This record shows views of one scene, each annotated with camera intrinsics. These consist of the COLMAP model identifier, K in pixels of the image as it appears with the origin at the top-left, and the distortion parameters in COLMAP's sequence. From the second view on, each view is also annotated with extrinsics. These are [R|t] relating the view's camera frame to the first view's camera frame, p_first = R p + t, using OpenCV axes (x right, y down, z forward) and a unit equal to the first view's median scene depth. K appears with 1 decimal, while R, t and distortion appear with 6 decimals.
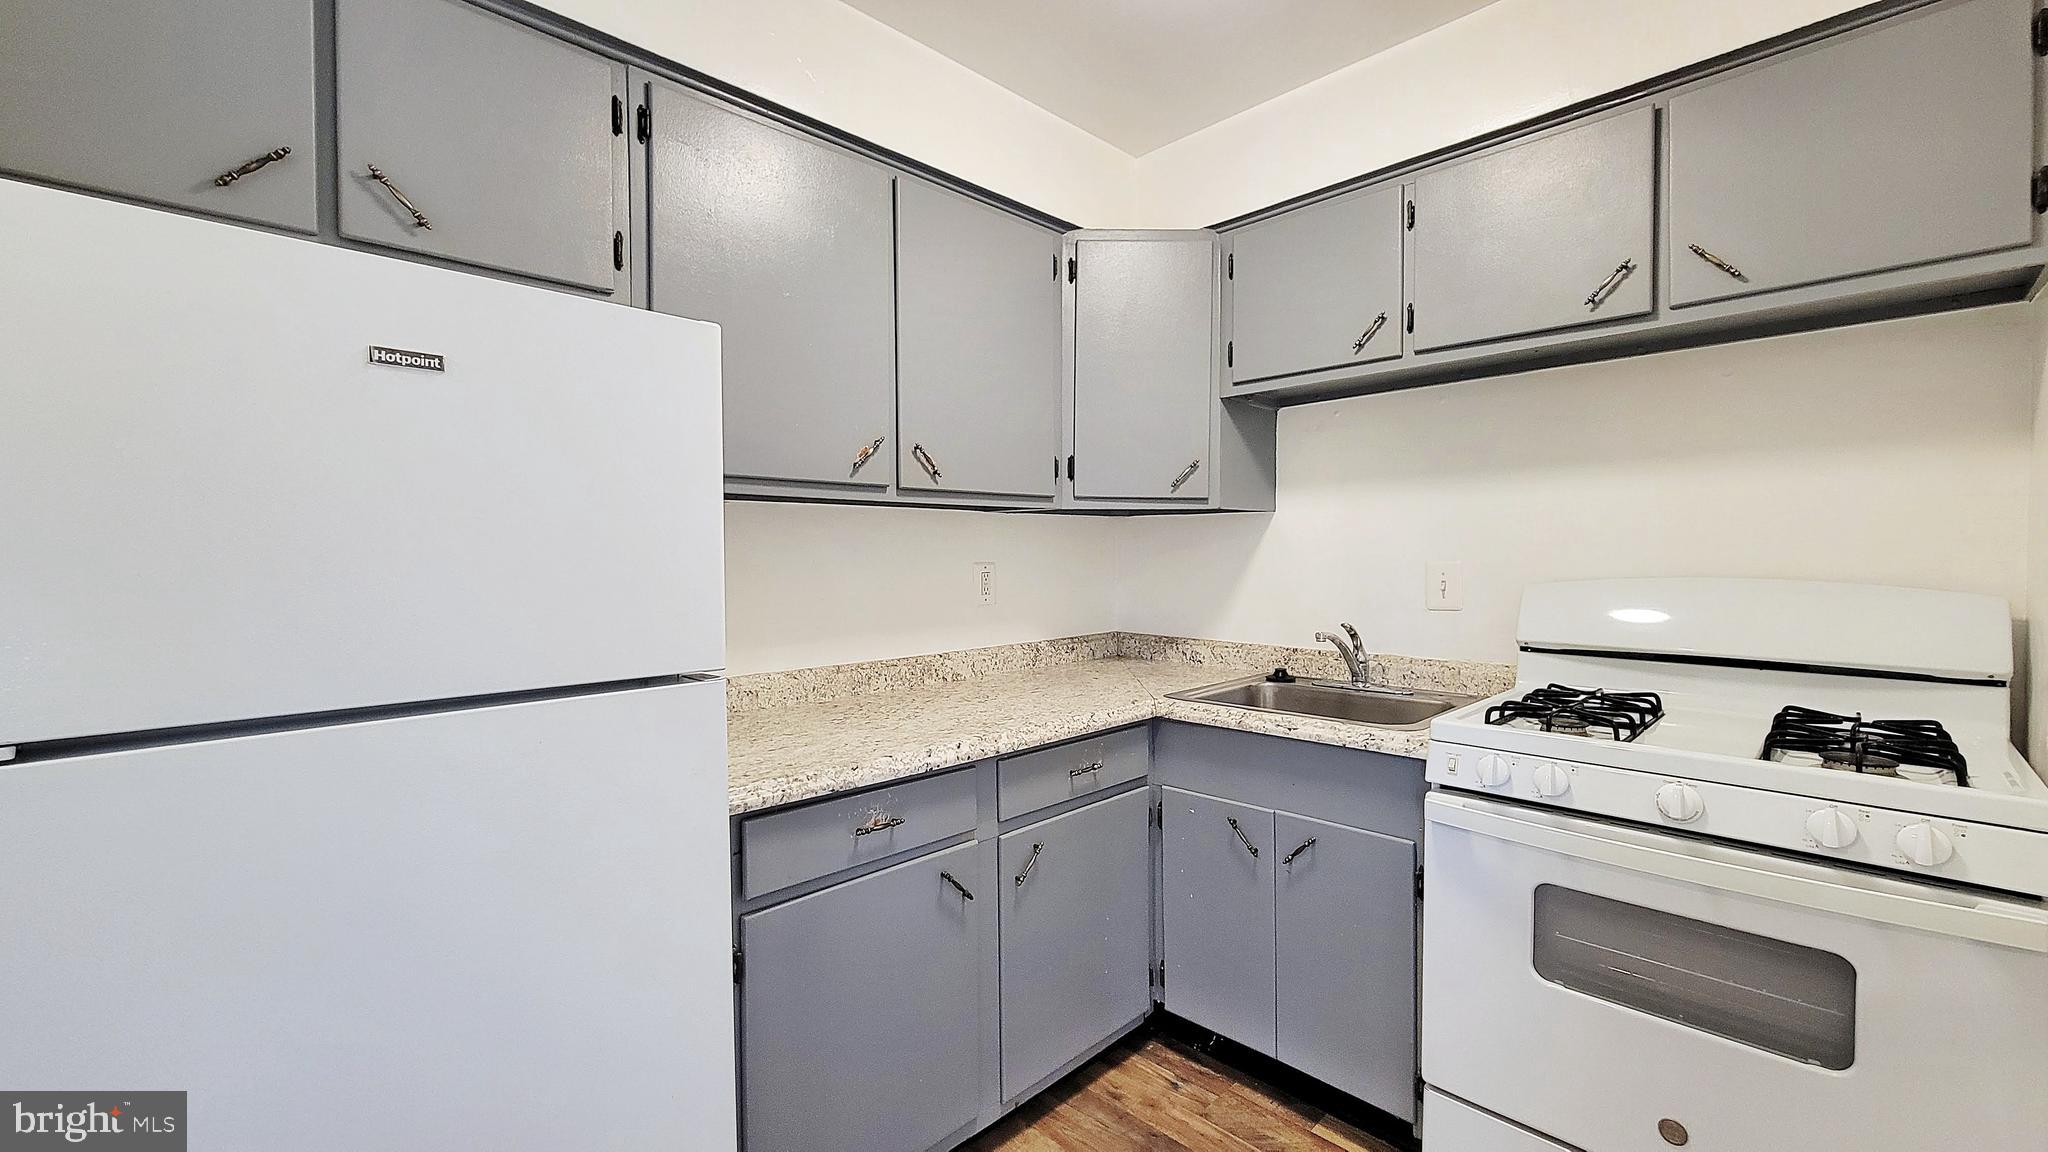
lens RADIAL K [[832.1, 0, 1032.0], [0, 832.1, 567.3], [0, 0, 1]] dist [0.002938, -0.000219]
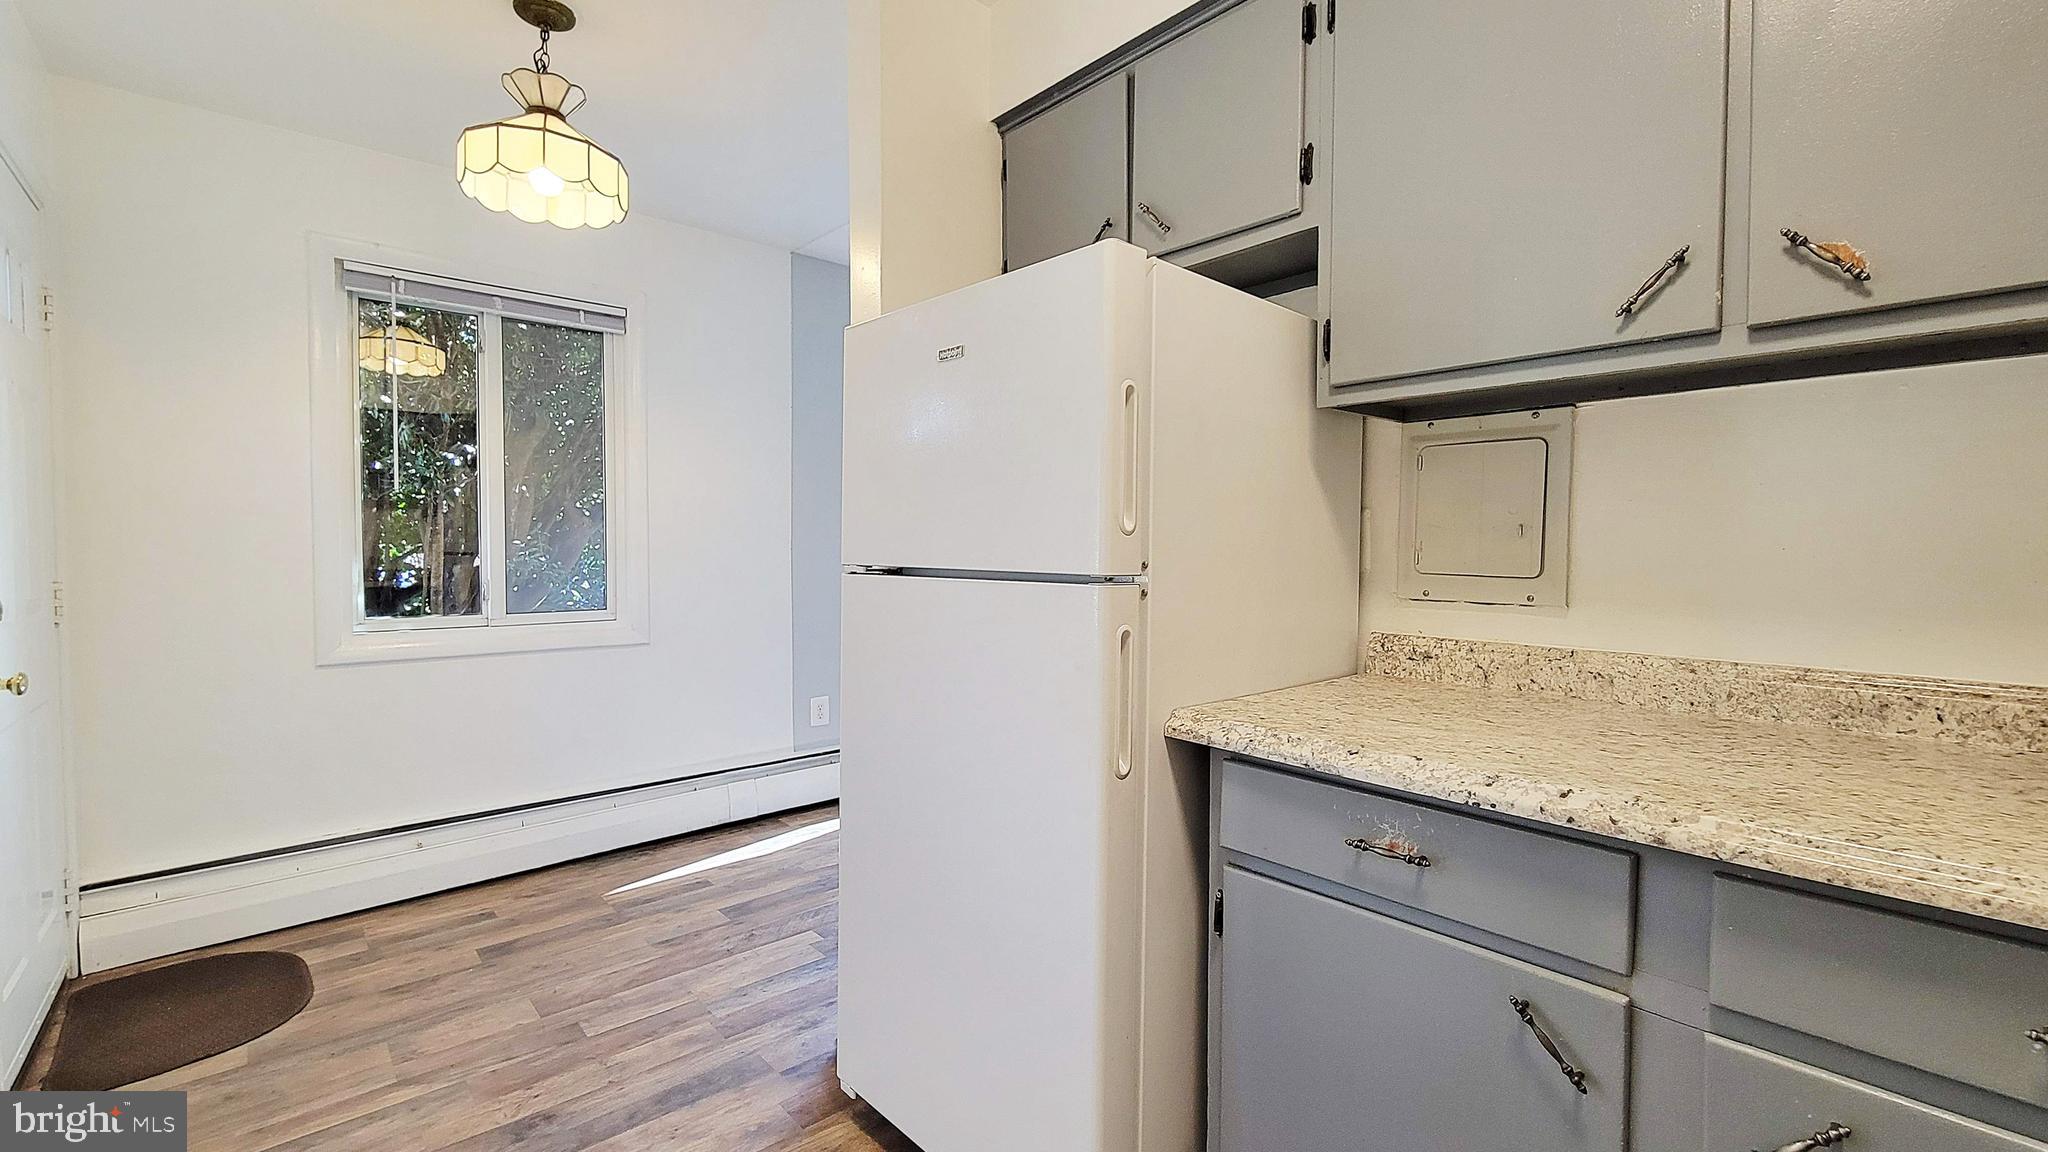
lens RADIAL K [[832.1, 0, 1035.2], [0, 832.1, 567.4], [0, 0, 1]] dist [0.002938, -0.000219]
pose [[-0.032807, 0.032695, -0.998927, 0.460125], [-0.020365, 0.999235, 0.033374, 0.055528], [0.999254, 0.021438, -0.032116, 0.665615]]
